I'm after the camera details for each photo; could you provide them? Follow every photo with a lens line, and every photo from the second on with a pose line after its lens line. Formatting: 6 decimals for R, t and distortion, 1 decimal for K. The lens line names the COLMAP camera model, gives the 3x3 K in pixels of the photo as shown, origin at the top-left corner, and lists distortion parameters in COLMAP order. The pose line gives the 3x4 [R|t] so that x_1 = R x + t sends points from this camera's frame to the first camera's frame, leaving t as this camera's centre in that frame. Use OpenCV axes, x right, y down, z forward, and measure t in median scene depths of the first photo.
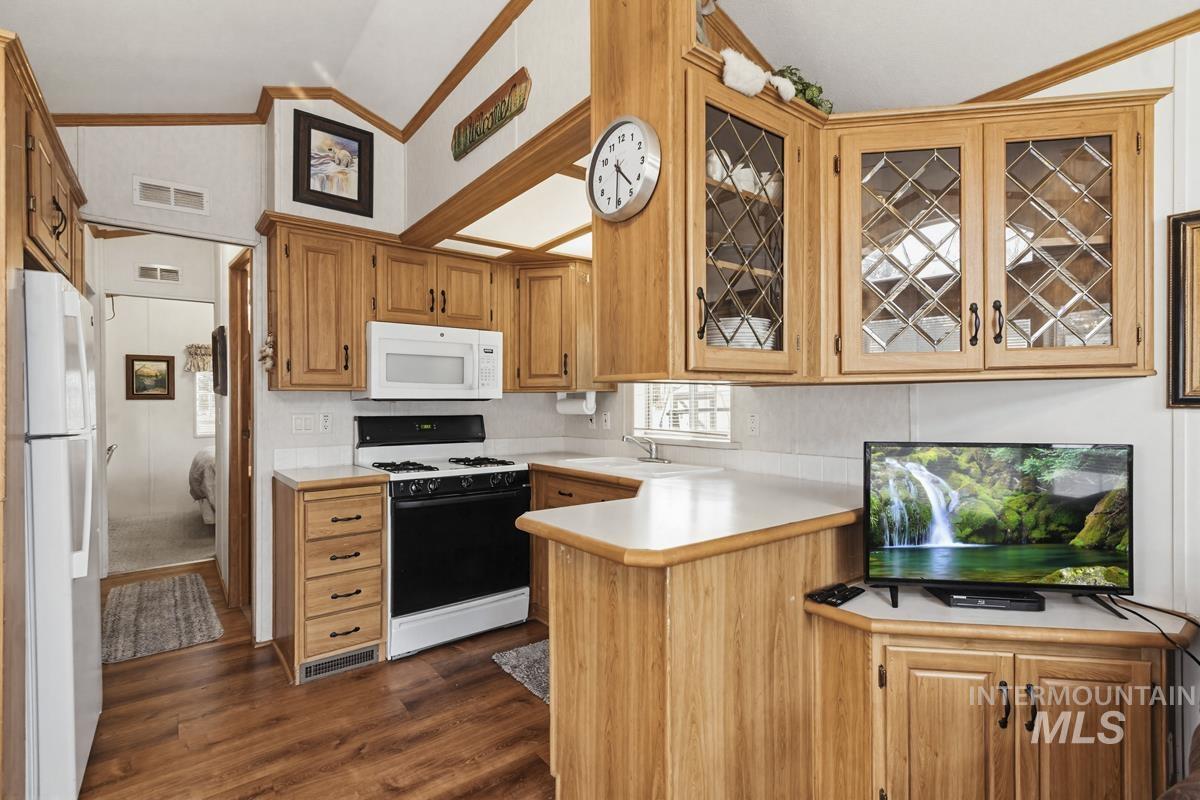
lens RADIAL K [[560.4, 0, 595.0], [0, 560.4, 401.8], [0, 0, 1]] dist [0.010276, -0.004208]
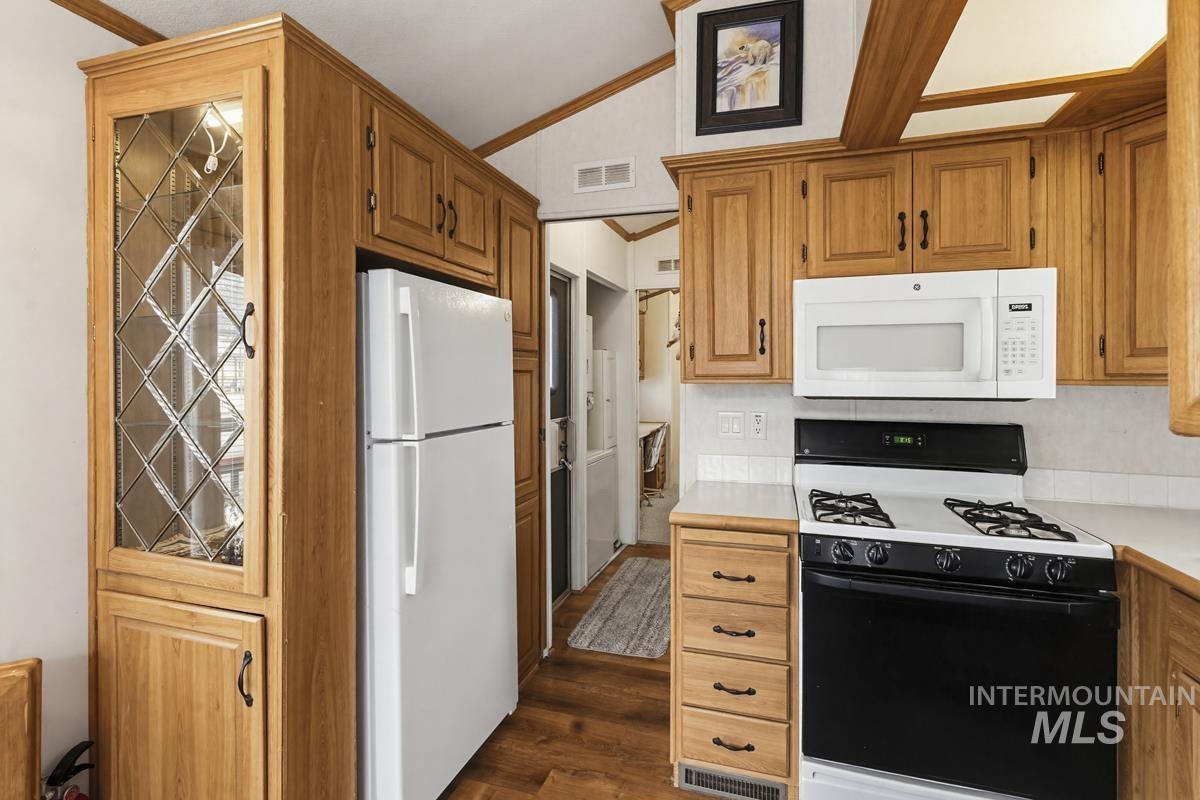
lens RADIAL K [[560.4, 0, 612.2], [0, 560.4, 378.3], [0, 0, 1]] dist [0.010276, -0.004208]
pose [[0.582824, 0.002978, -0.812593, 0.016830], [-0.002304, 0.999995, 0.002012, -0.028650], [0.812595, 0.000699, 0.582828, 0.451682]]
